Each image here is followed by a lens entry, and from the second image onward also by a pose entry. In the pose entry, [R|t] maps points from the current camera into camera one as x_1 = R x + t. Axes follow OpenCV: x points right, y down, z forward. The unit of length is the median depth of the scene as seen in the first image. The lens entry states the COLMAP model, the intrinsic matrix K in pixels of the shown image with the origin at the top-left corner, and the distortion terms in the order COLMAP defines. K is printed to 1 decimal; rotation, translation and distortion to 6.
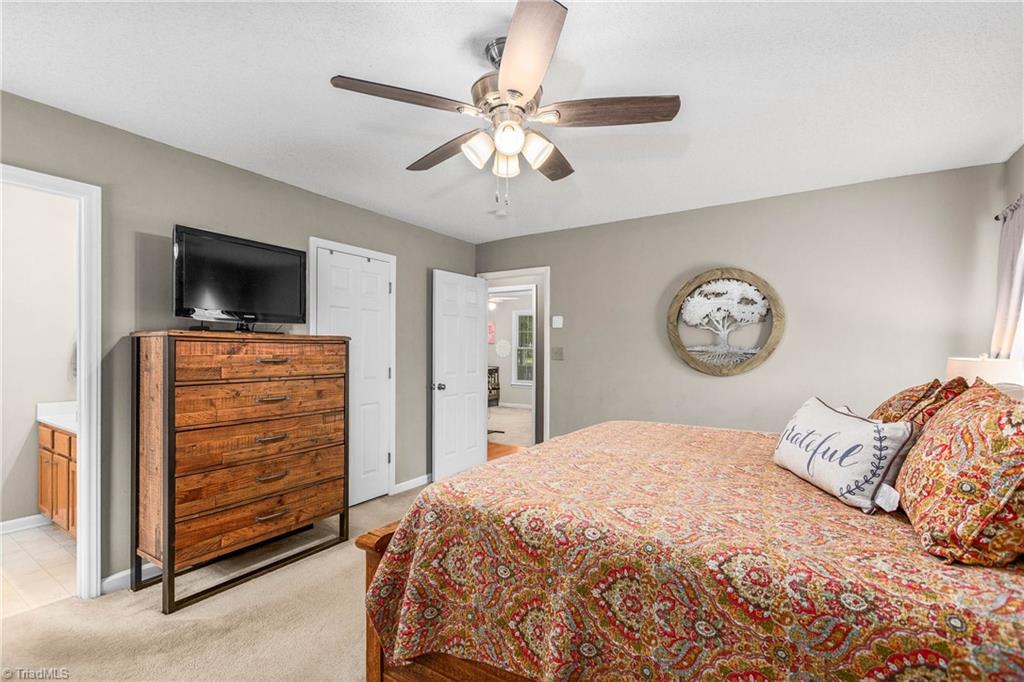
lens RADIAL K [[461.7, 0, 505.1], [0, 461.7, 347.7], [0, 0, 1]] dist [0.000983, 0.000102]
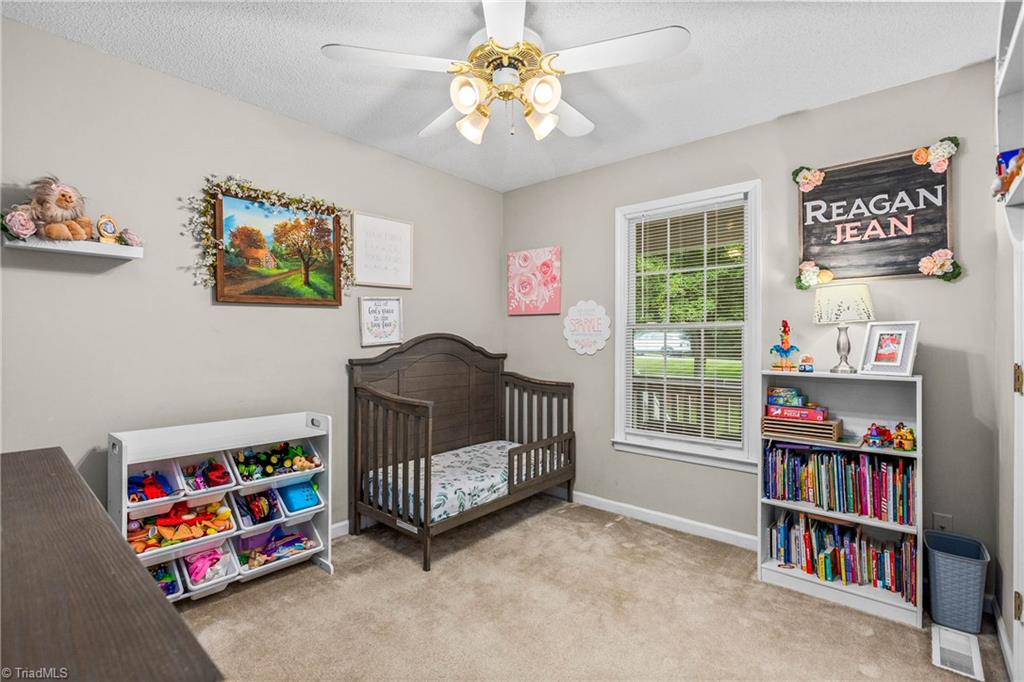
lens RADIAL K [[475.8, 0, 511.7], [0, 475.8, 338.3], [0, 0, 1]] dist [-0.005152, -0.000233]
pose [[0.990998, -0.002752, -0.133850, -0.011618], [0.002274, 0.999990, -0.003724, 0.009386], [0.133859, 0.003386, 0.990995, 0.656453]]
